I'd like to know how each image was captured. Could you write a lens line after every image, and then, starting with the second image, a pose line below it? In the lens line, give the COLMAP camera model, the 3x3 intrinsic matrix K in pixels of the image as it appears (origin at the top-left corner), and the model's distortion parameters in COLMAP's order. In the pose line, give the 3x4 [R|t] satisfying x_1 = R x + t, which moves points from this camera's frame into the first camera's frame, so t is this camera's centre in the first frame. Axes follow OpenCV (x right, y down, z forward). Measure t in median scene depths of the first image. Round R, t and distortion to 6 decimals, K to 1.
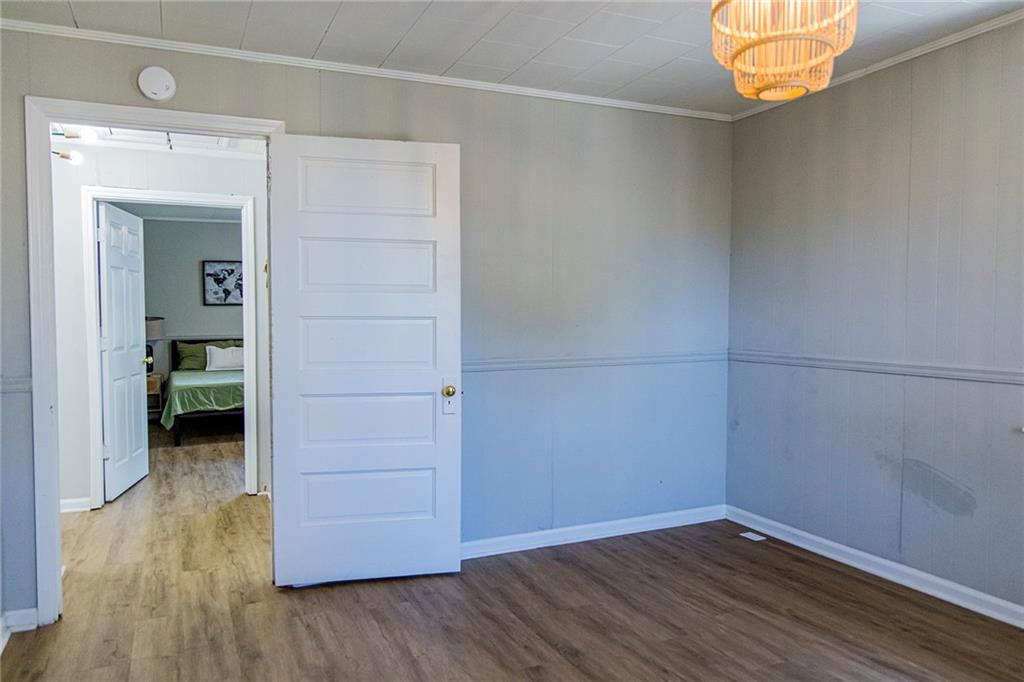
lens RADIAL K [[710.1, 0, 512.8], [0, 710.1, 343.6], [0, 0, 1]] dist [-0.011348, 0.003603]
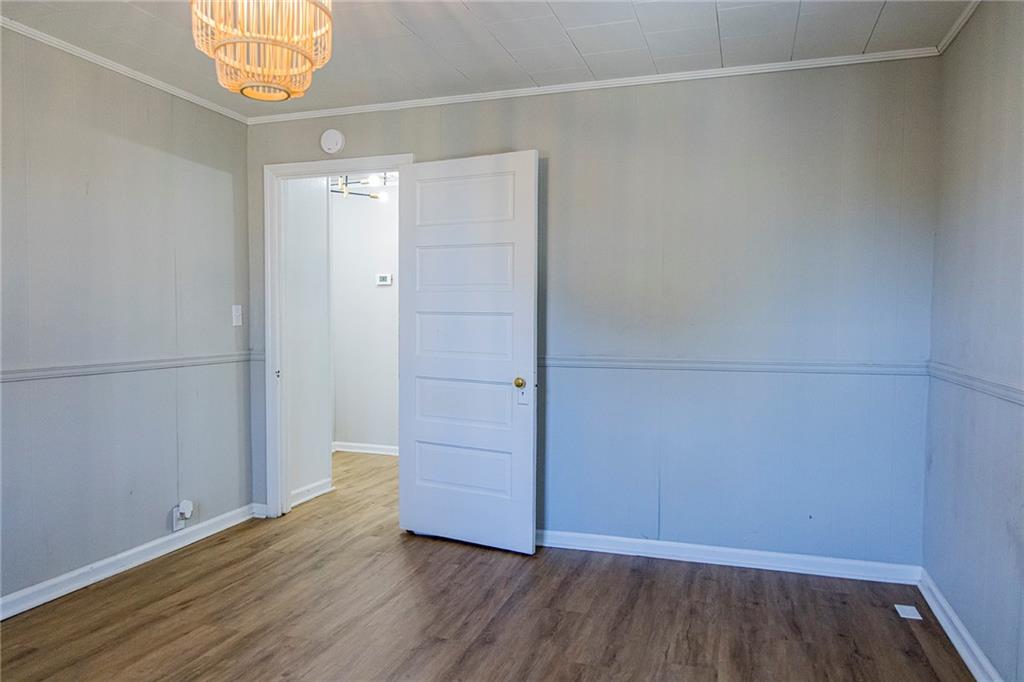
lens RADIAL K [[710.1, 0, 517.4], [0, 710.1, 337.2], [0, 0, 1]] dist [-0.011348, 0.003603]
pose [[0.744225, 0.032988, -0.667114, 0.621003], [-0.032687, 0.999382, 0.012953, -0.015712], [0.667129, 0.012166, 0.744843, 0.199985]]
